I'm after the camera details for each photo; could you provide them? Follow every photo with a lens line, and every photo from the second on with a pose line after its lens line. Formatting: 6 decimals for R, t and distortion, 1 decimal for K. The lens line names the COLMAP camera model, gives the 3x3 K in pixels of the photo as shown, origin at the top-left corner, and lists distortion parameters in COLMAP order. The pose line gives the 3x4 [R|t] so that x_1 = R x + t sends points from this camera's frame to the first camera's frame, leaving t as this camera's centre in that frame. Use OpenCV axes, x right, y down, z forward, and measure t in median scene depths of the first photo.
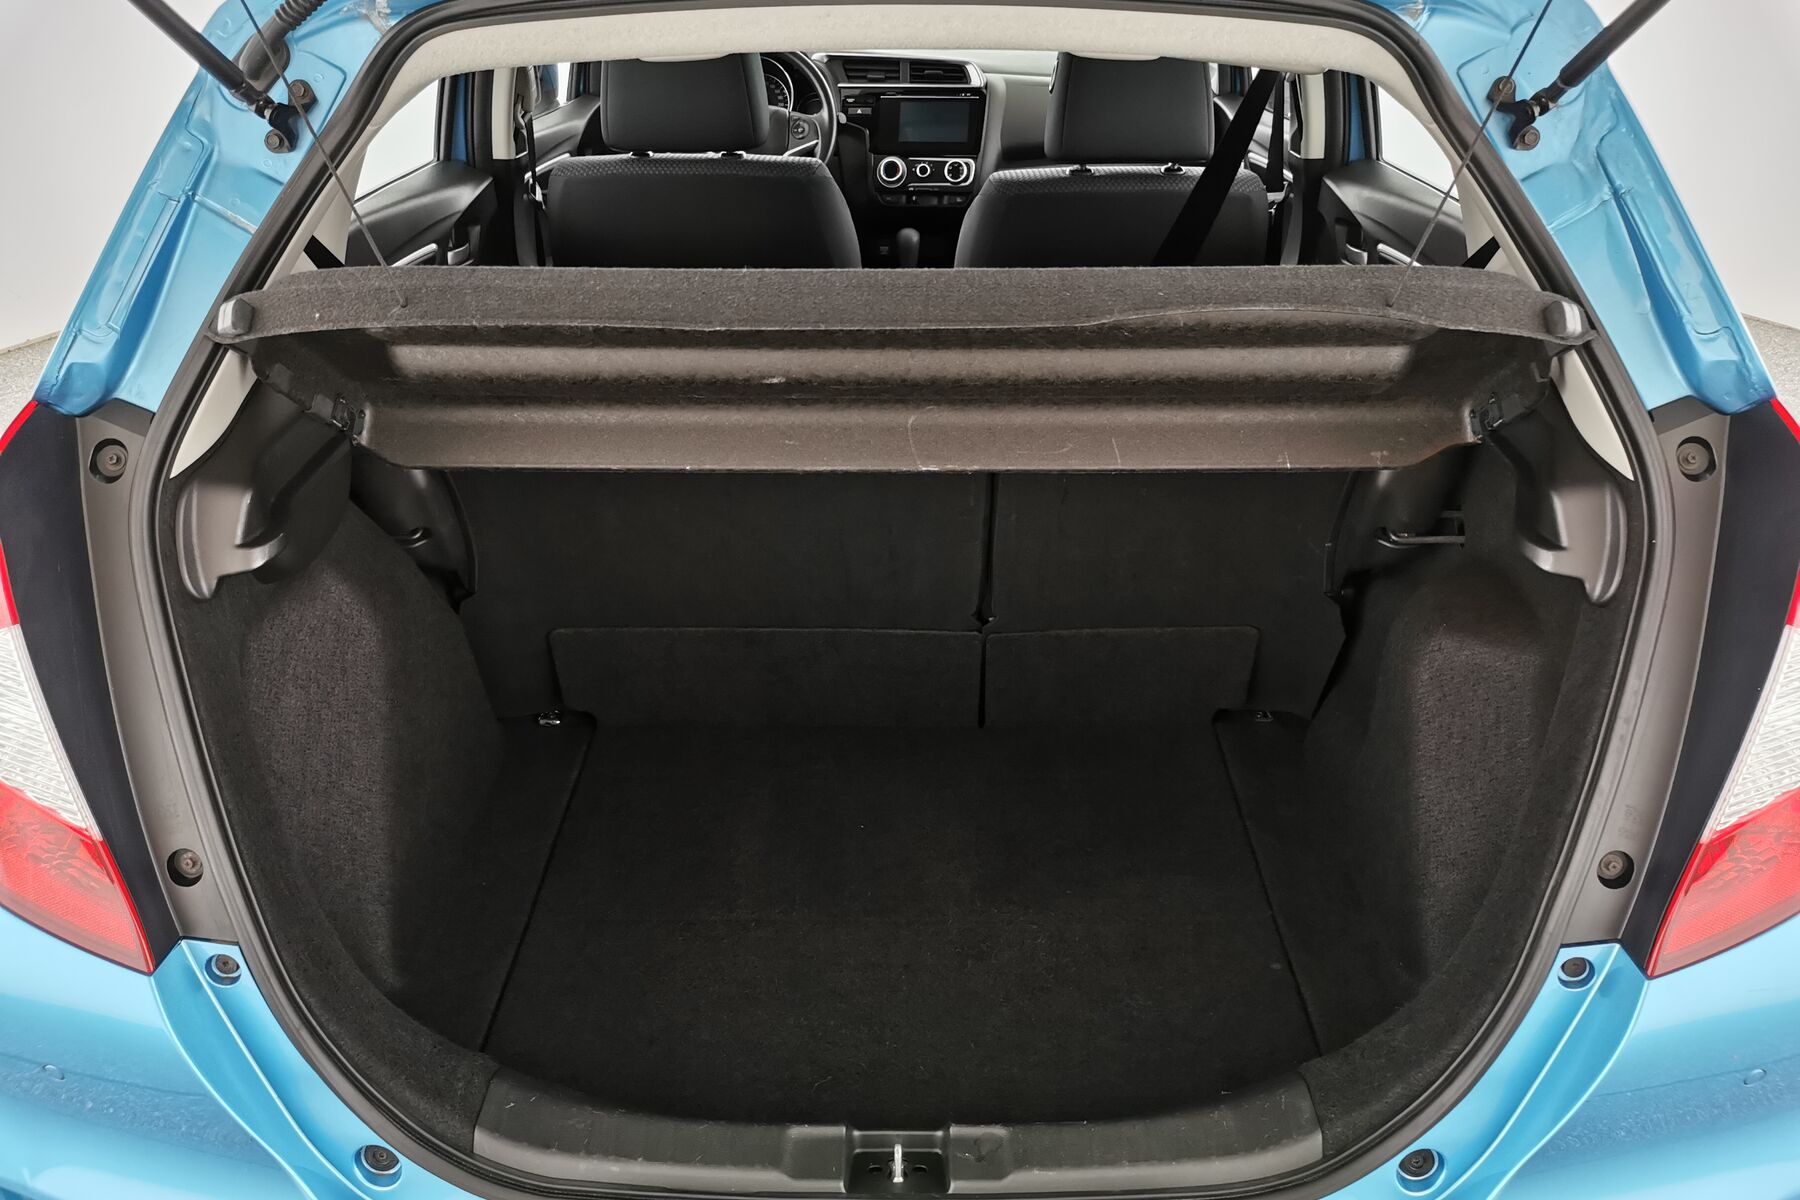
lens RADIAL K [[1403.9, 0, 909.7], [0, 1403.9, 607.9], [0, 0, 1]] dist [0.009658, -0.031968]
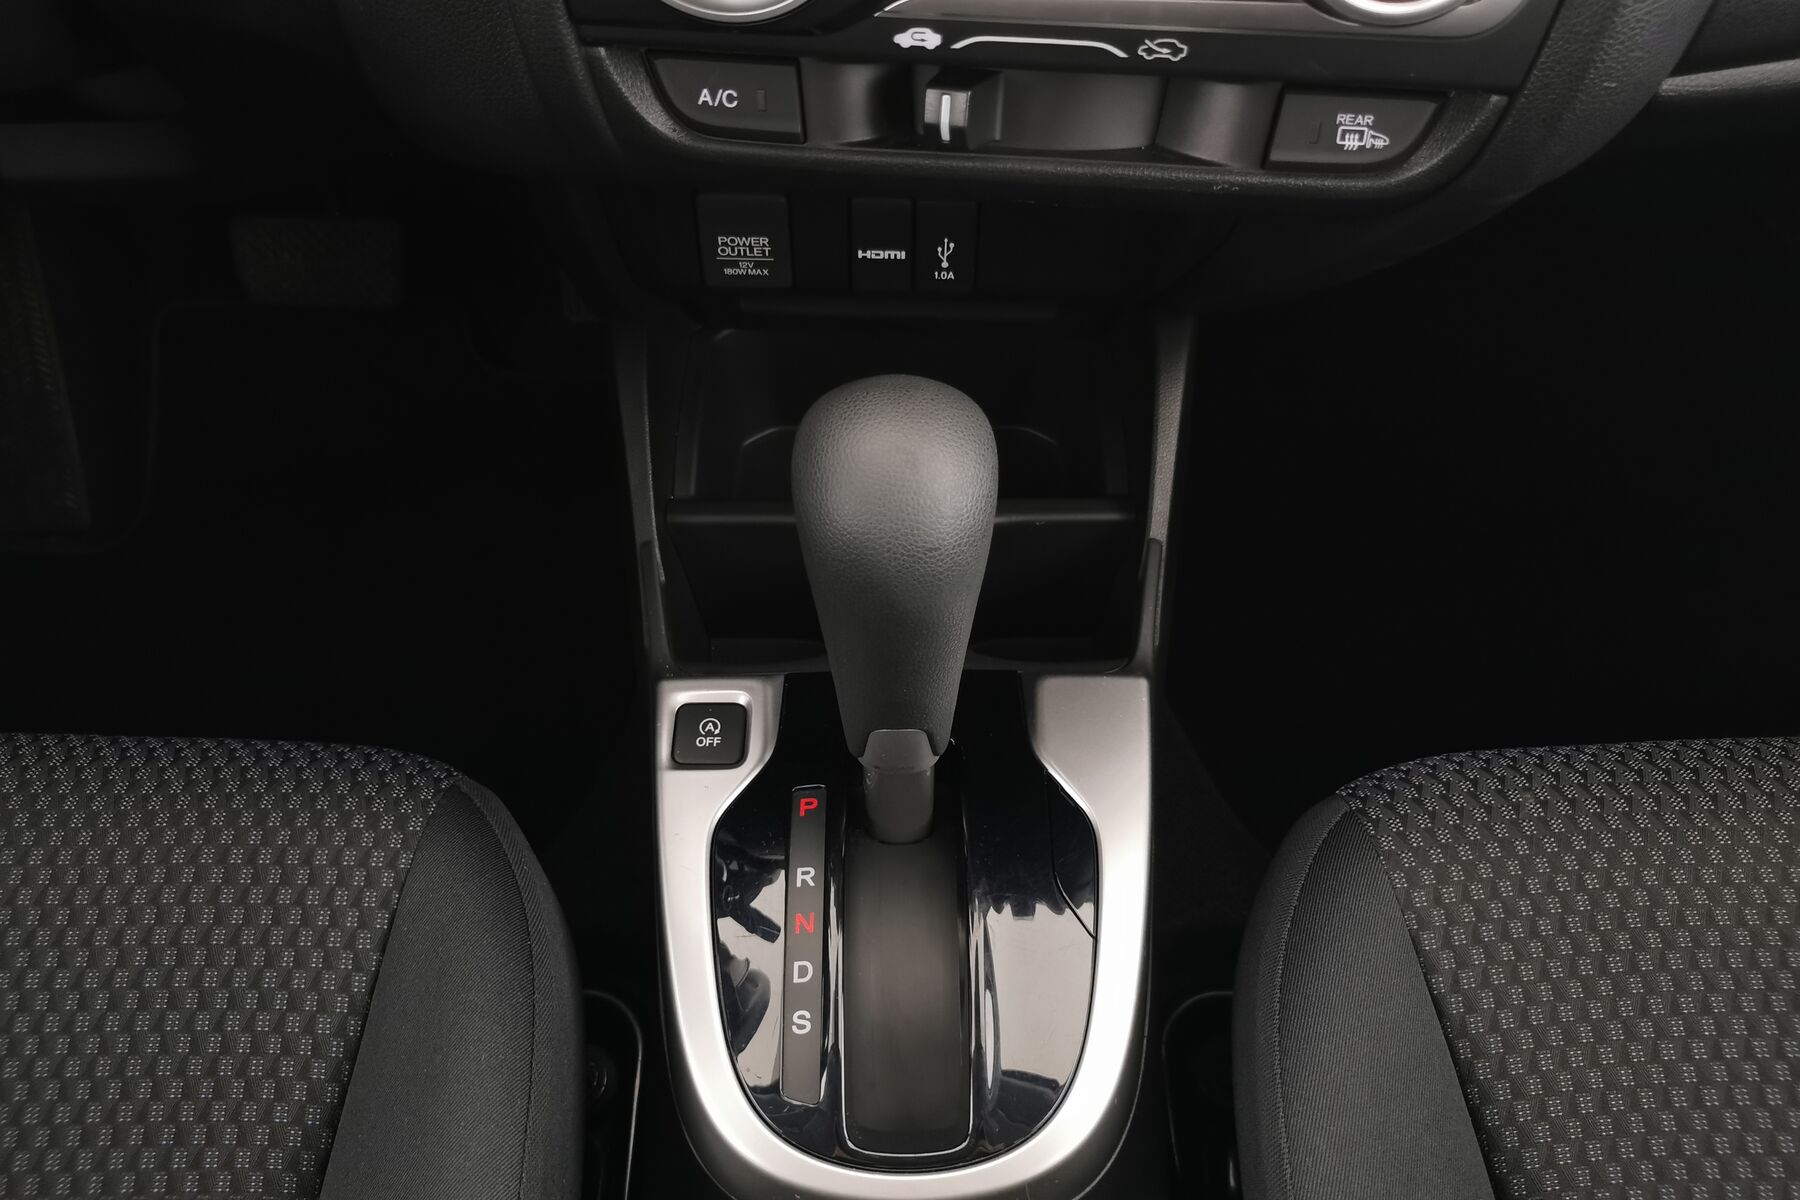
lens RADIAL K [[1403.9, 0, 891.4], [0, 1403.9, 597.6], [0, 0, 1]] dist [0.009658, -0.031968]
pose [[0.999948, -0.009863, 0.002404, -0.001496], [0.008028, 0.913193, 0.407447, -0.303097], [-0.006214, -0.407407, 0.913226, 0.887840]]
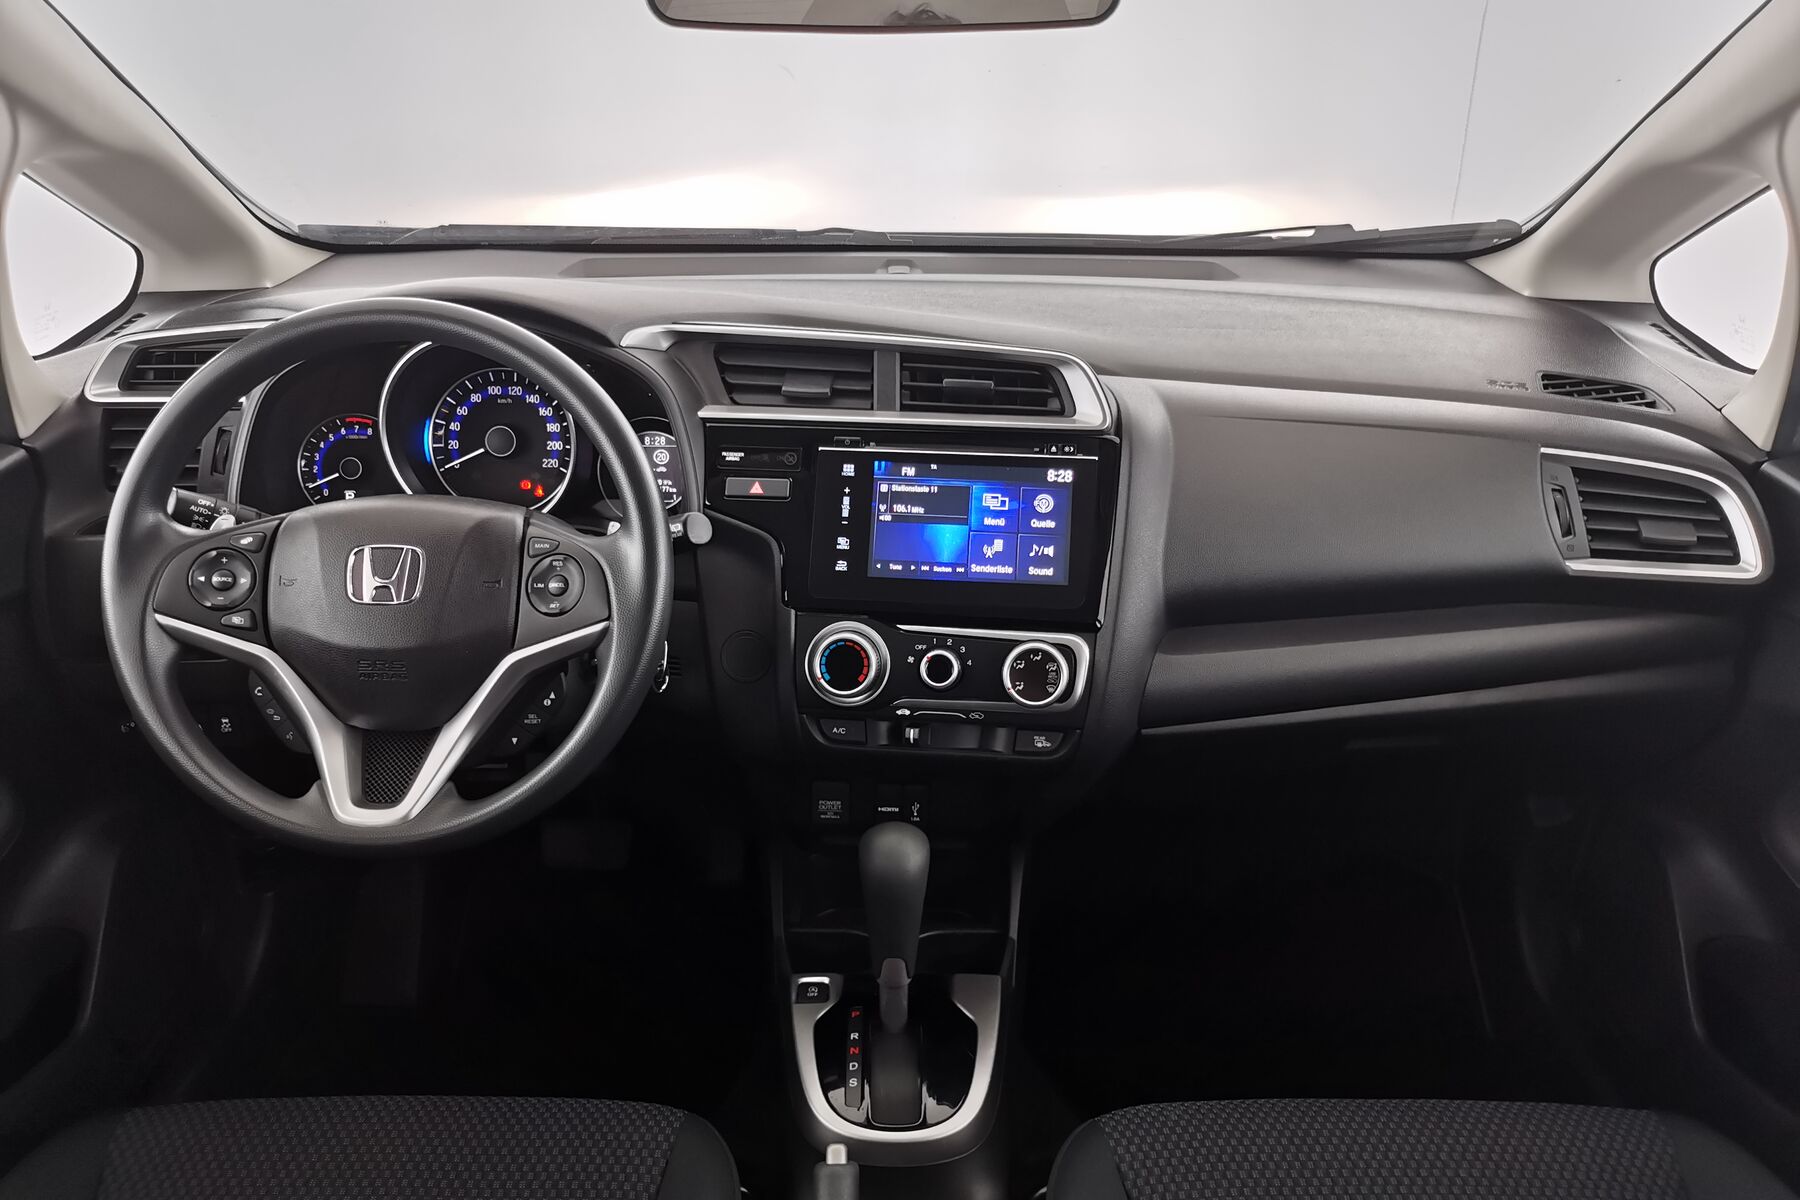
lens RADIAL K [[1403.9, 0, 903.8], [0, 1403.9, 594.0], [0, 0, 1]] dist [0.009658, -0.031968]
pose [[0.999841, 0.007800, 0.016052, -0.004464], [-0.006157, 0.994973, -0.099959, -0.292837], [-0.016751, 0.099844, 0.994862, 0.653210]]
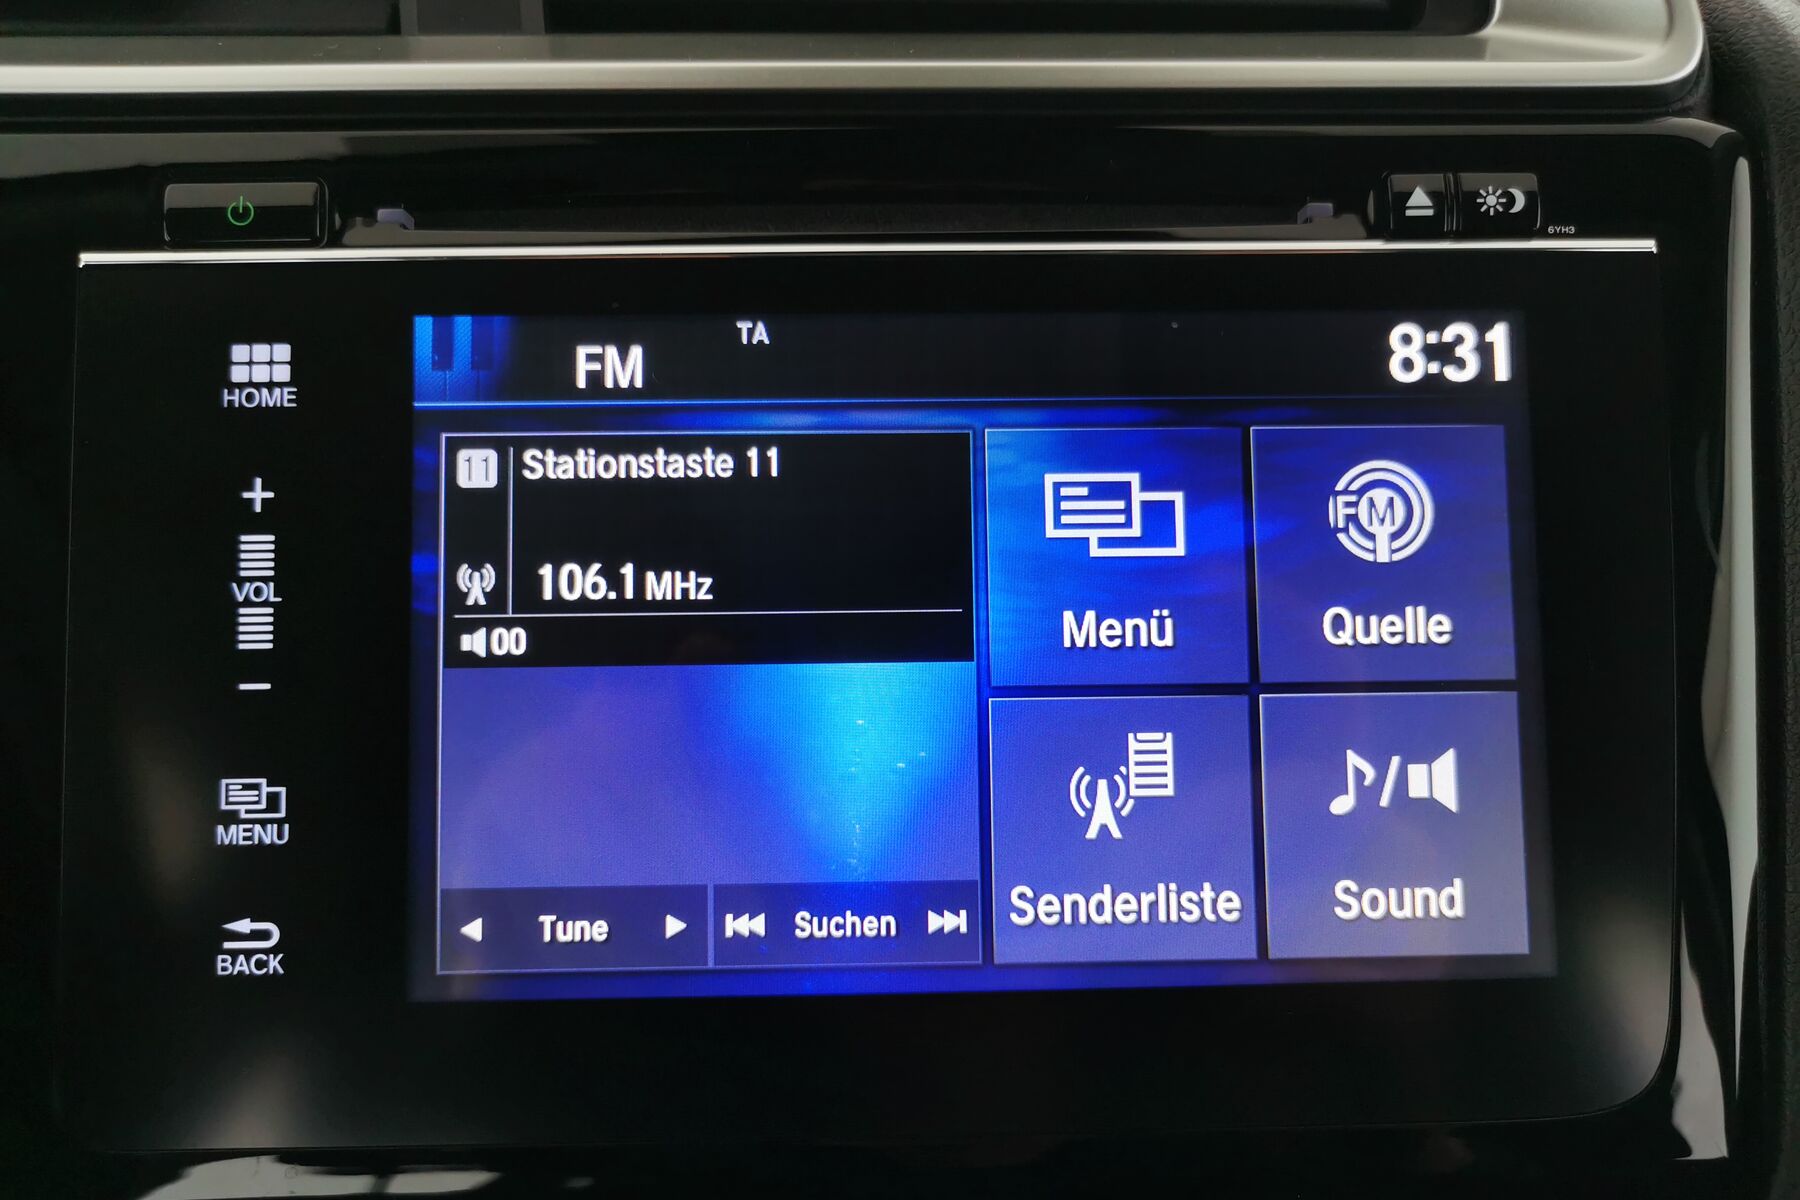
lens RADIAL K [[1403.9, 0, 881.6], [0, 1403.9, 597.4], [0, 0, 1]] dist [0.009658, -0.031968]
pose [[0.987152, -0.064140, 0.146343, 0.004202], [0.065171, 0.997872, -0.002253, -0.347422], [-0.145887, 0.011761, 0.989231, 0.936816]]
